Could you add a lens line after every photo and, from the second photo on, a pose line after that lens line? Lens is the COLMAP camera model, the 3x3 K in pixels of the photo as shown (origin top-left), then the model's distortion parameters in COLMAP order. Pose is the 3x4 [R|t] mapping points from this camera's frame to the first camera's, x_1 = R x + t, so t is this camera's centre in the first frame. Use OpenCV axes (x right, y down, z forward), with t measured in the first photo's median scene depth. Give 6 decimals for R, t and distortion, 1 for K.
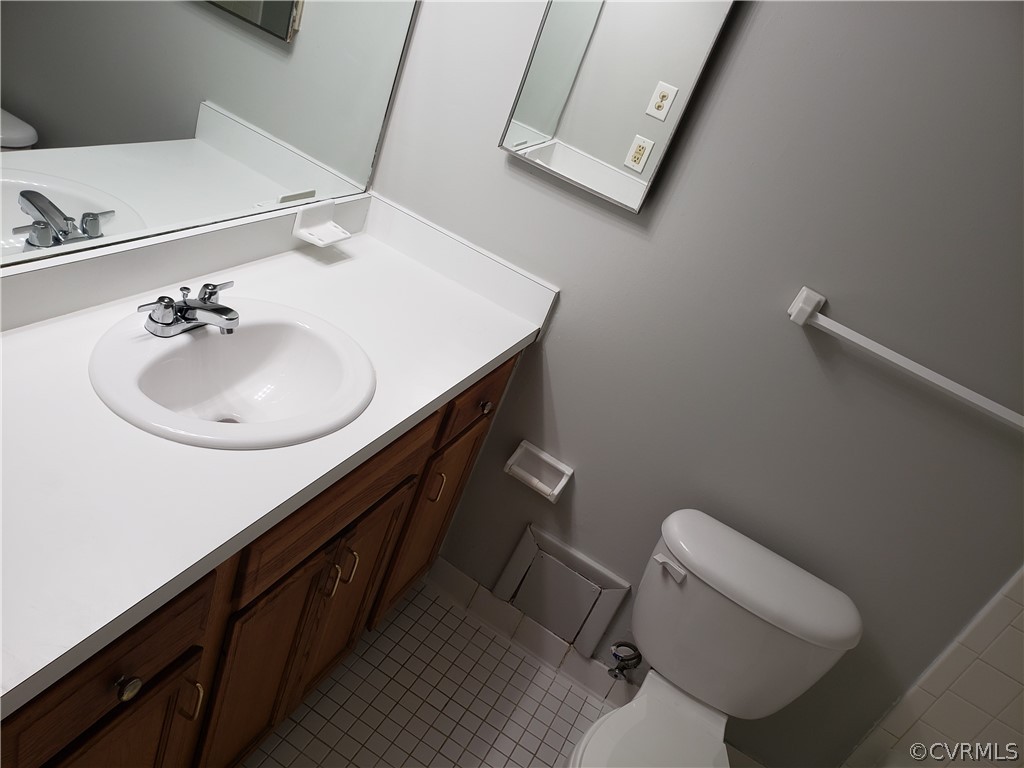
lens RADIAL K [[792.8, 0, 503.3], [0, 792.8, 377.5], [0, 0, 1]] dist [0.009700, 0.001274]
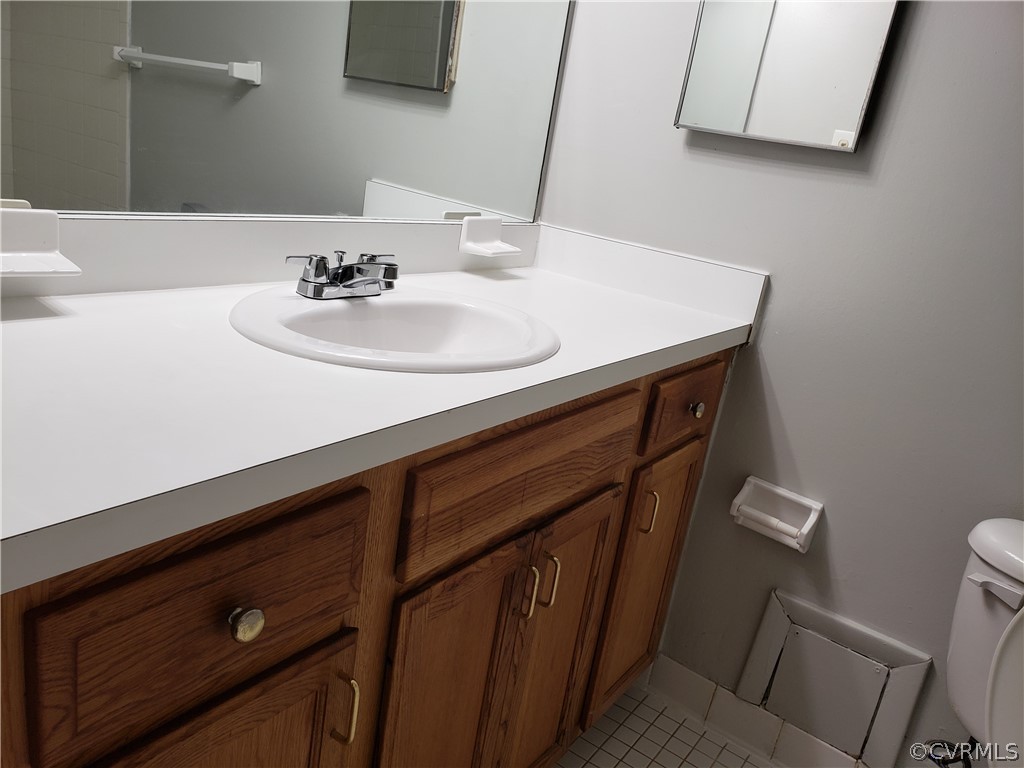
lens RADIAL K [[792.8, 0, 525.4], [0, 792.8, 381.1], [0, 0, 1]] dist [0.009700, 0.001274]
pose [[0.976151, -0.126111, -0.176708, -0.046867], [0.075161, 0.959953, -0.269890, 0.206170], [0.203667, 0.250172, 0.946538, 0.183396]]
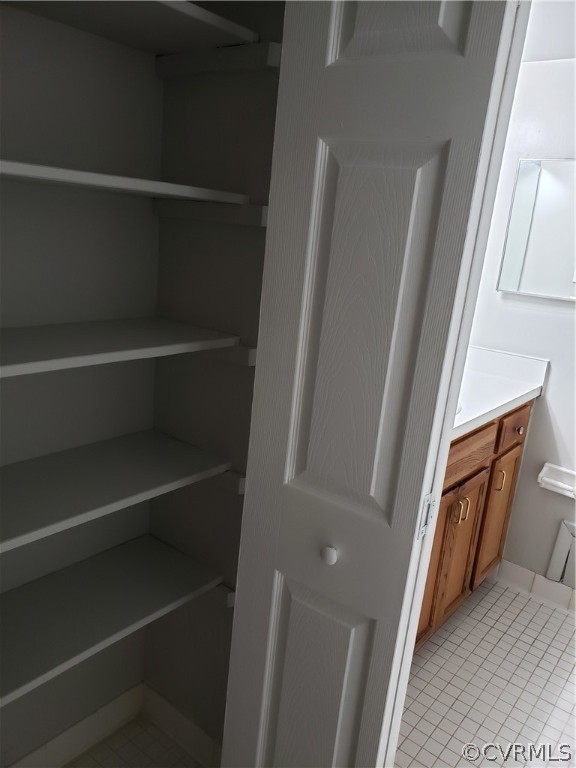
lens RADIAL K [[594.6, 0, 295.3], [0, 594.6, 389.1], [0, 0, 1]] dist [0.009700, 0.001274]
pose [[0.949361, -0.187346, -0.252221, -0.134069], [0.102730, 0.943743, -0.314319, 0.289583], [0.296918, 0.272491, 0.915199, -0.302529]]
